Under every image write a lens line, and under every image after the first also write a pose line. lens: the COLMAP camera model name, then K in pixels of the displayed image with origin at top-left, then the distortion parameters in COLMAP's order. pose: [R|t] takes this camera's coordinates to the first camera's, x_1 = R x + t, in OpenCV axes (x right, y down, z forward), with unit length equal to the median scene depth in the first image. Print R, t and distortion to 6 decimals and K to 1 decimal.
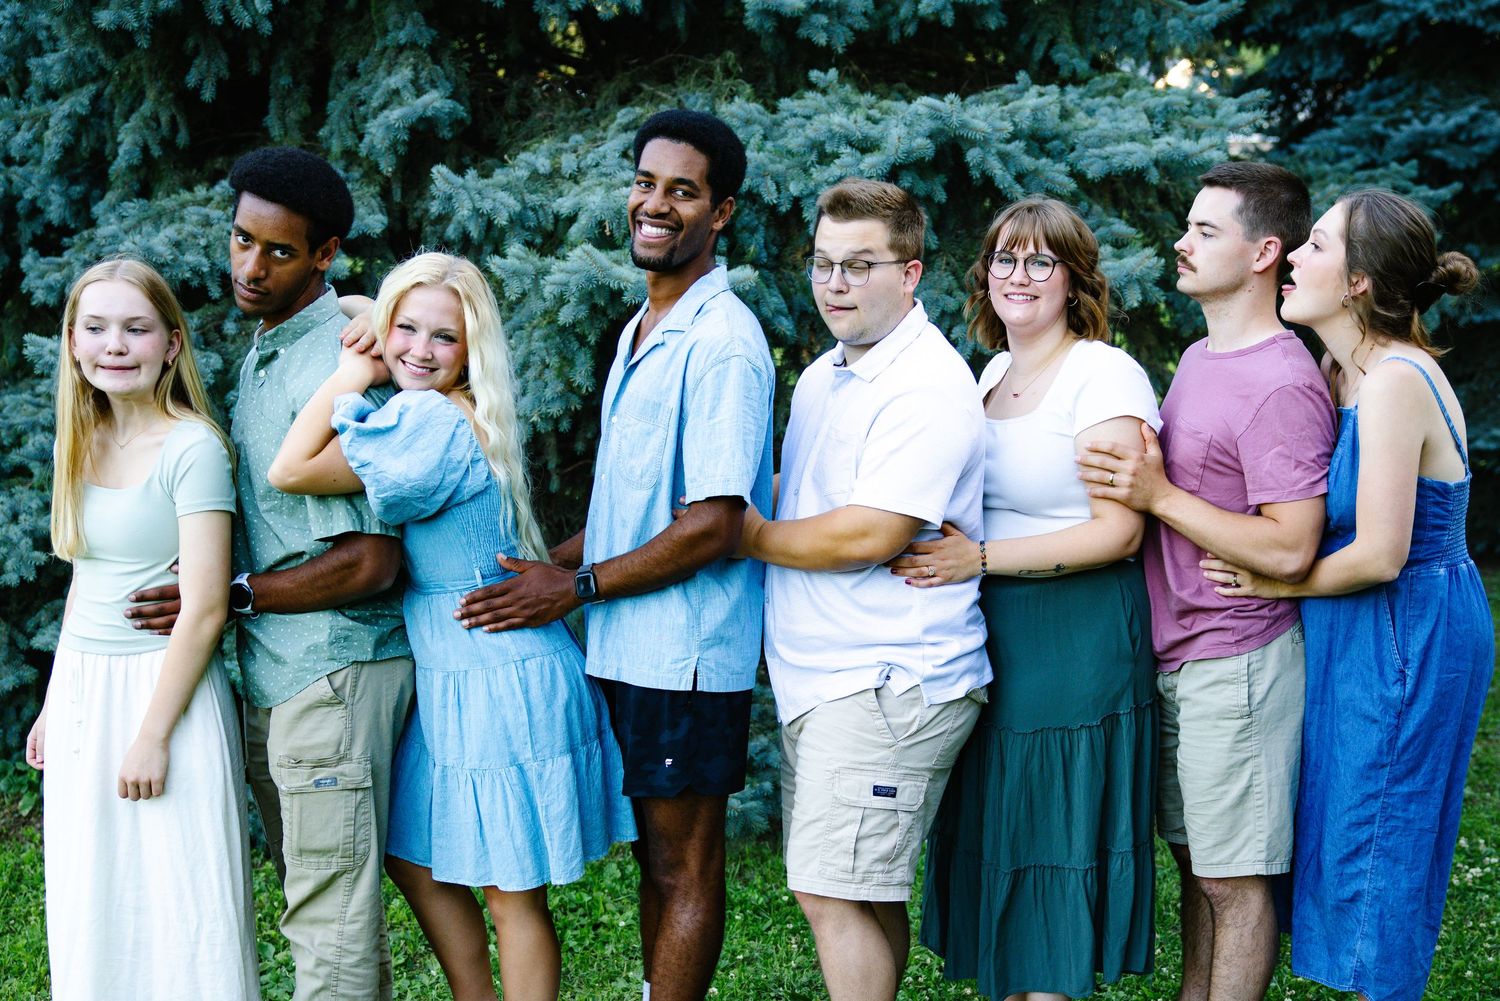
lens RADIAL K [[1719.2, 0, 805.8], [0, 1719.2, 579.9], [0, 0, 1]] dist [0.006737, 0.006108]
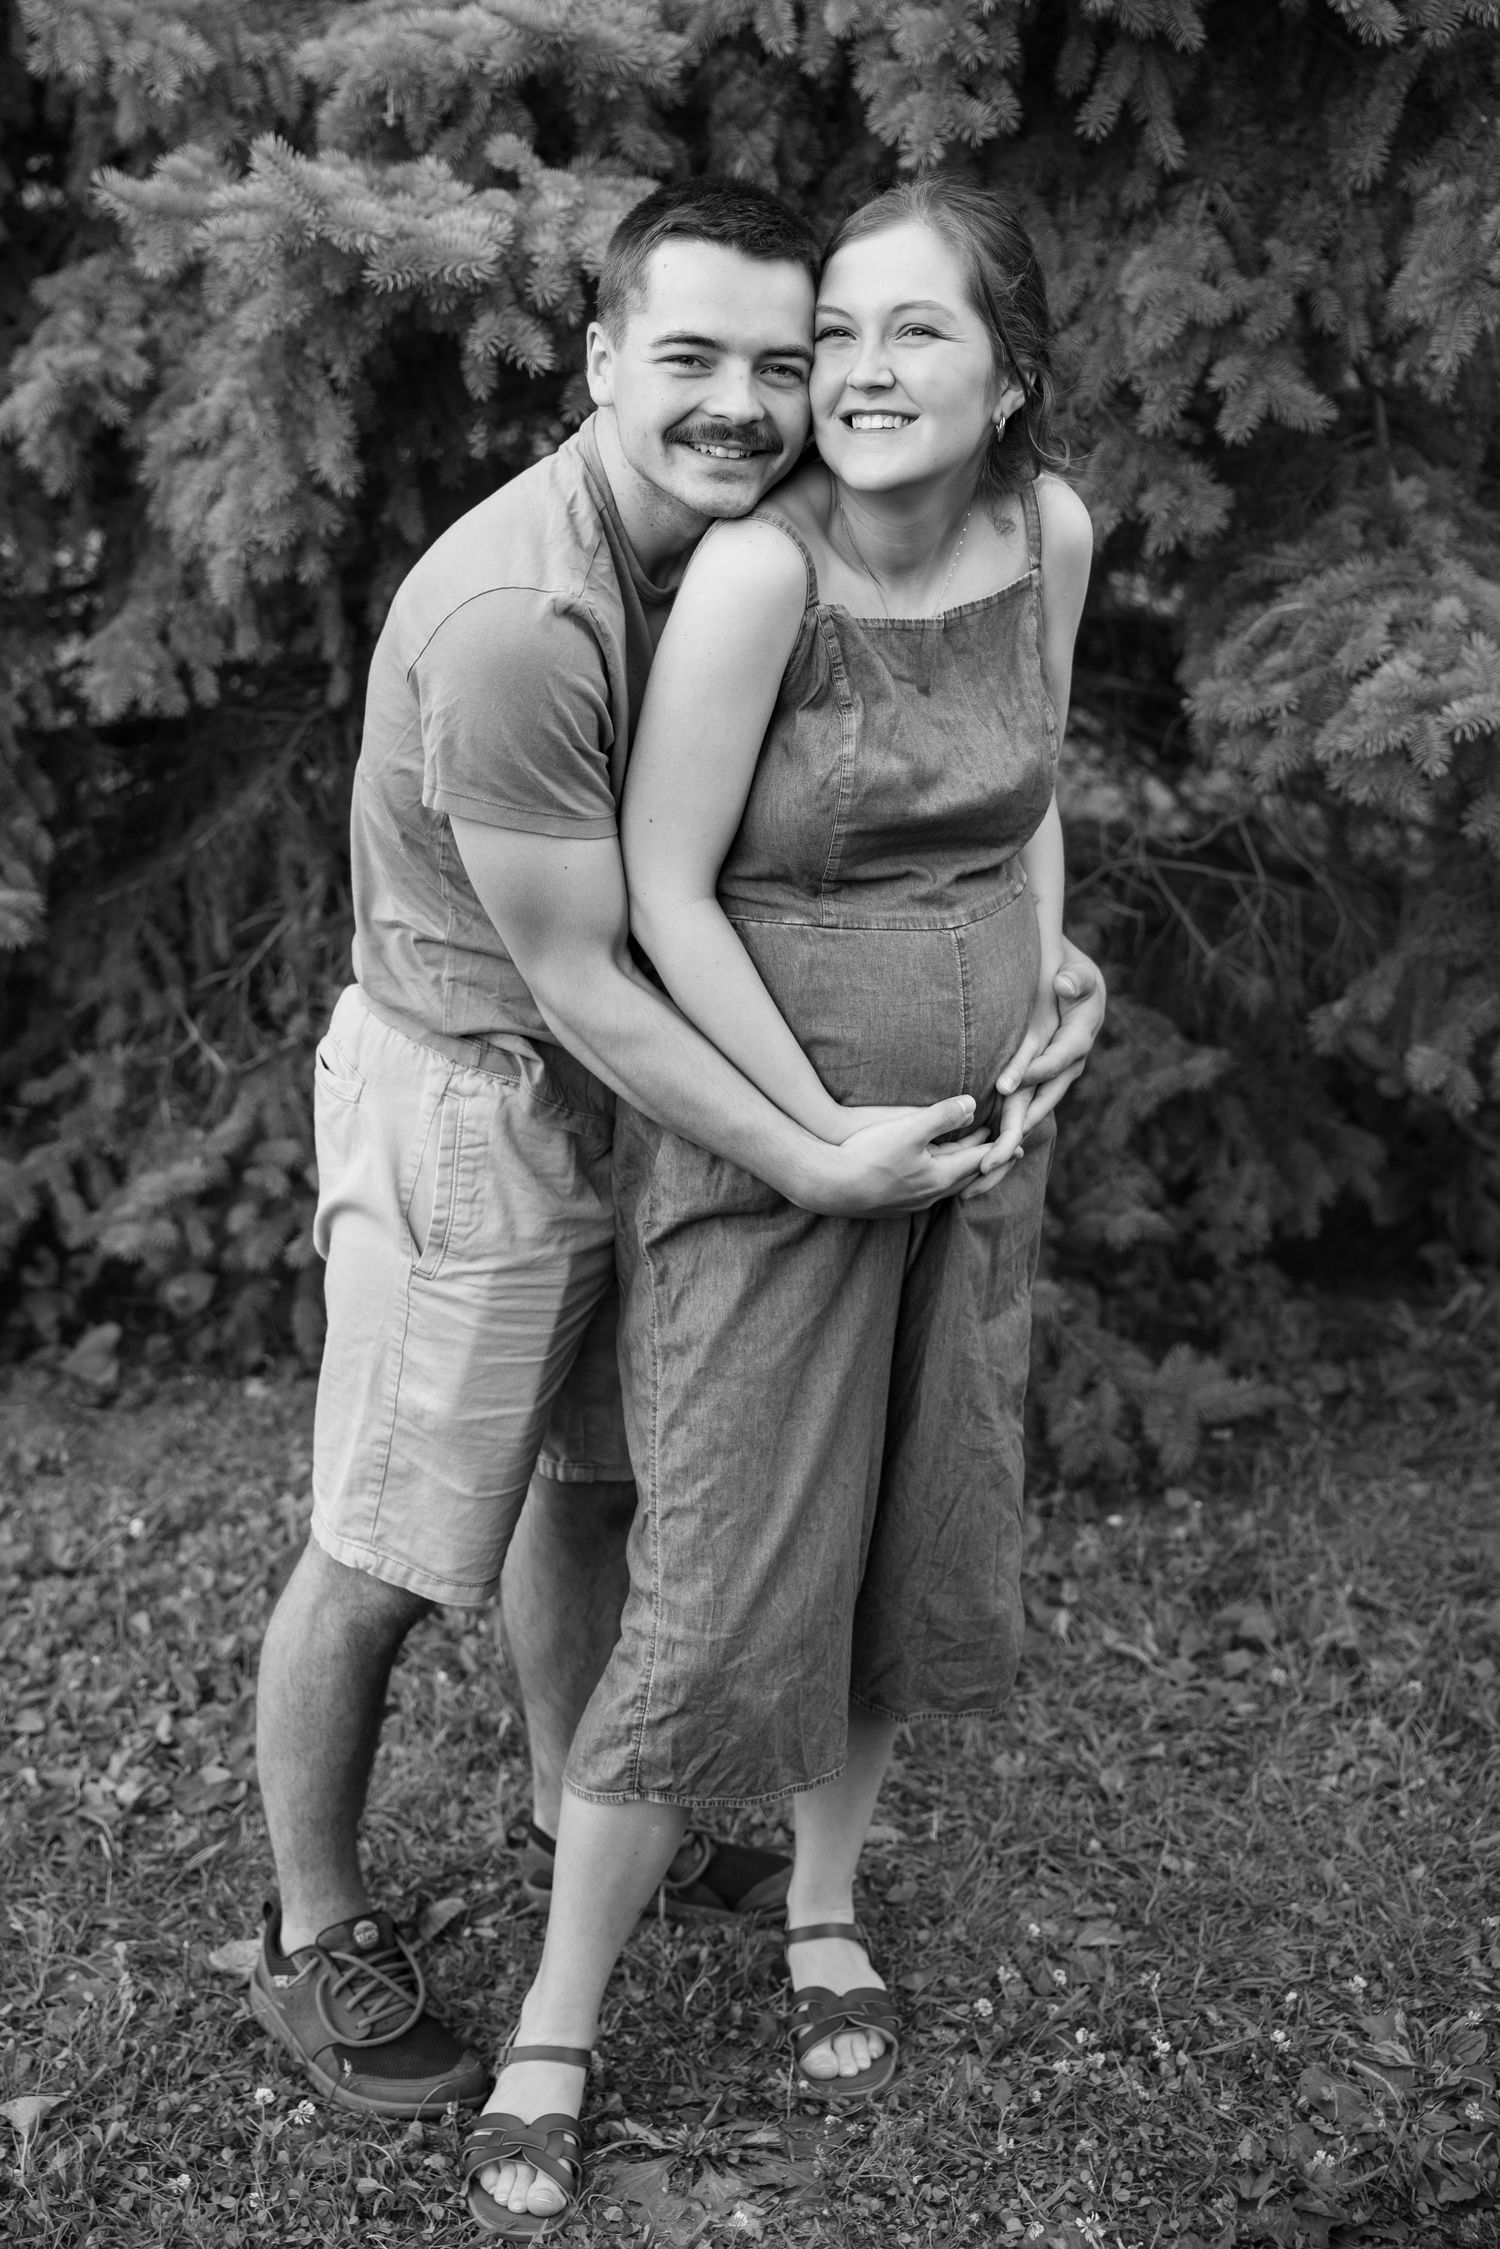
lens RADIAL K [[2833.8, 0, 671.7], [0, 2833.8, 909.5], [0, 0, 1]] dist [0.020818, 0.188120]
pose [[0.987328, 0.049854, -0.150656, 0.065353], [-0.042205, 0.997673, 0.053549, -0.045601], [0.152975, -0.046511, 0.987135, 0.292462]]
